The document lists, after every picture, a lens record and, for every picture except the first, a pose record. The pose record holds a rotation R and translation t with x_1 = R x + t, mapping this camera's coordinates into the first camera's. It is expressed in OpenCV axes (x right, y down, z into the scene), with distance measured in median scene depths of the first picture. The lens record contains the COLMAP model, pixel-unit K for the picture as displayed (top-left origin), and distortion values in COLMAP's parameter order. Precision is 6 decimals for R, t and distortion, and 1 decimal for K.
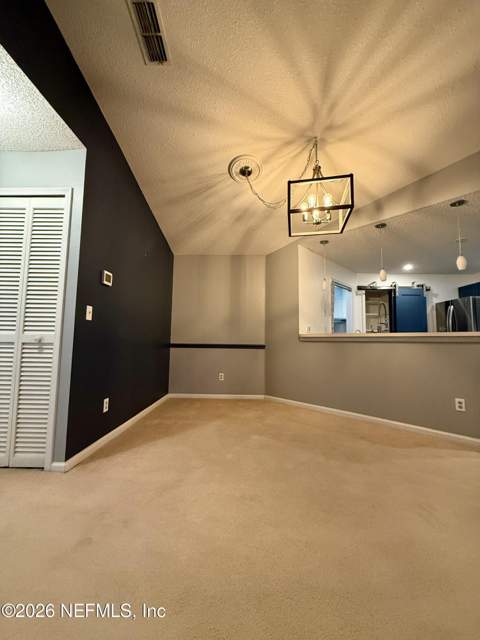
lens RADIAL K [[254.5, 0, 240.0], [0, 254.5, 319.0], [0, 0, 1]] dist [-0.000635, 0.000942]
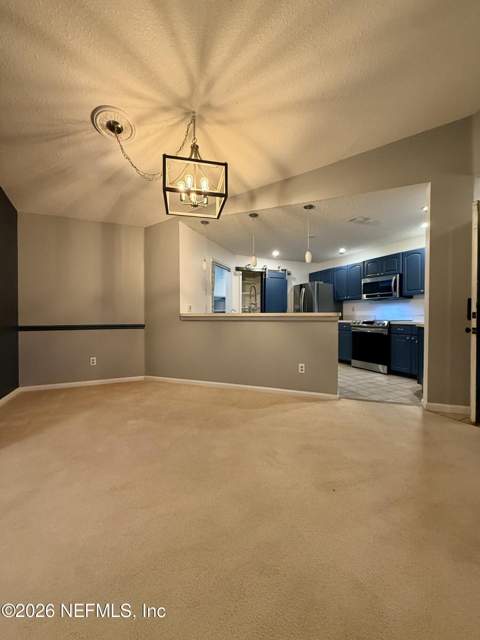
lens RADIAL K [[254.5, 0, 240.0], [0, 254.5, 319.0], [0, 0, 1]] dist [-0.000635, 0.000942]
pose [[0.905806, -0.020753, 0.423184, 0.021370], [-0.023632, 0.994770, 0.099368, -0.024312], [-0.423033, -0.100009, 0.900579, -0.009797]]
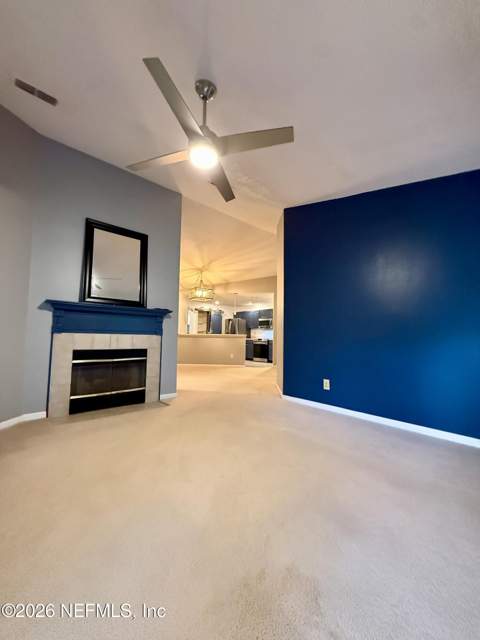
lens RADIAL K [[254.5, 0, 240.0], [0, 254.5, 319.0], [0, 0, 1]] dist [-0.000635, 0.000942]
pose [[0.734638, 0.046859, 0.676839, -0.882613], [-0.066740, 0.997765, 0.003362, -0.111414], [-0.675169, -0.047642, 0.736123, -0.993918]]
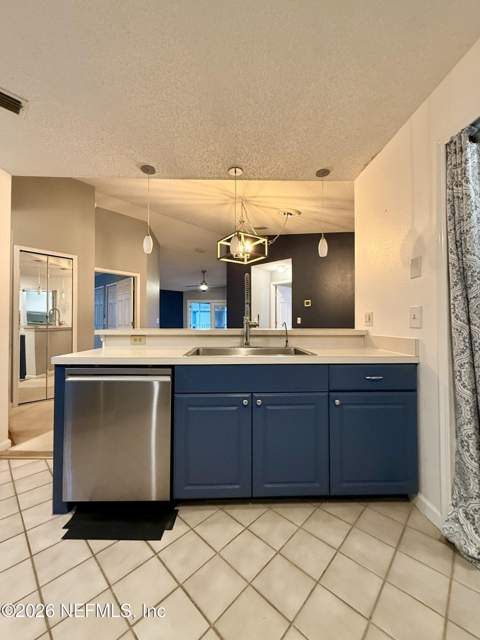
lens RADIAL K [[254.5, 0, 240.0], [0, 254.5, 319.0], [0, 0, 1]] dist [-0.000635, 0.000942]
pose [[-0.677038, -0.023416, -0.735575, 0.900813], [0.054948, 0.995096, -0.082253, 0.074203], [0.733894, -0.096107, -0.672431, 1.243261]]
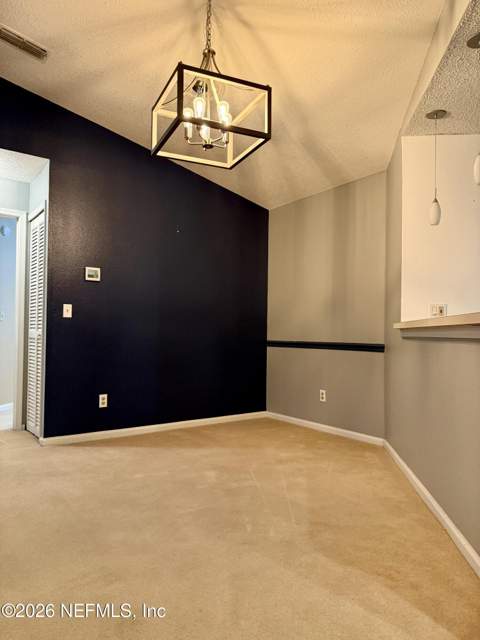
lens RADIAL K [[453.2, 0, 237.0], [0, 453.2, 322.3], [0, 0, 1]] dist [0.045299, -0.049889]
pose [[0.603298, -0.022953, -0.797185, 0.758917], [0.068234, 0.997406, 0.022921, 0.016166], [0.794591, -0.068224, 0.603299, 0.222755]]
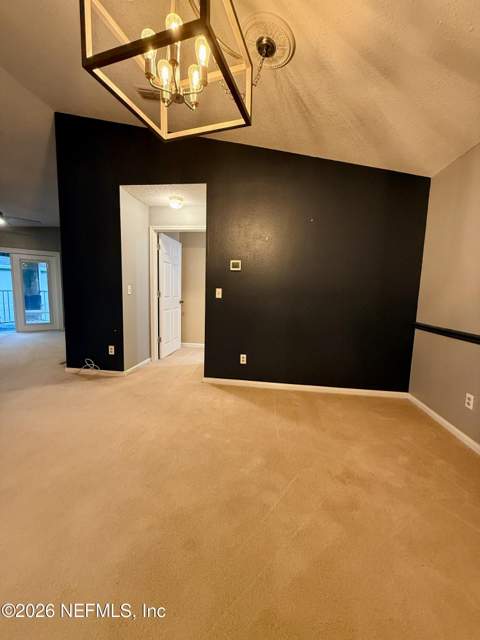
lens RADIAL K [[255.9, 0, 238.8], [0, 255.9, 318.7], [0, 0, 1]] dist [-0.001989, -0.000518]
pose [[-0.119474, 0.092253, -0.988542, 0.504072], [0.061839, 0.994432, 0.085329, 0.002524], [0.990910, -0.050936, -0.124513, 0.717669]]
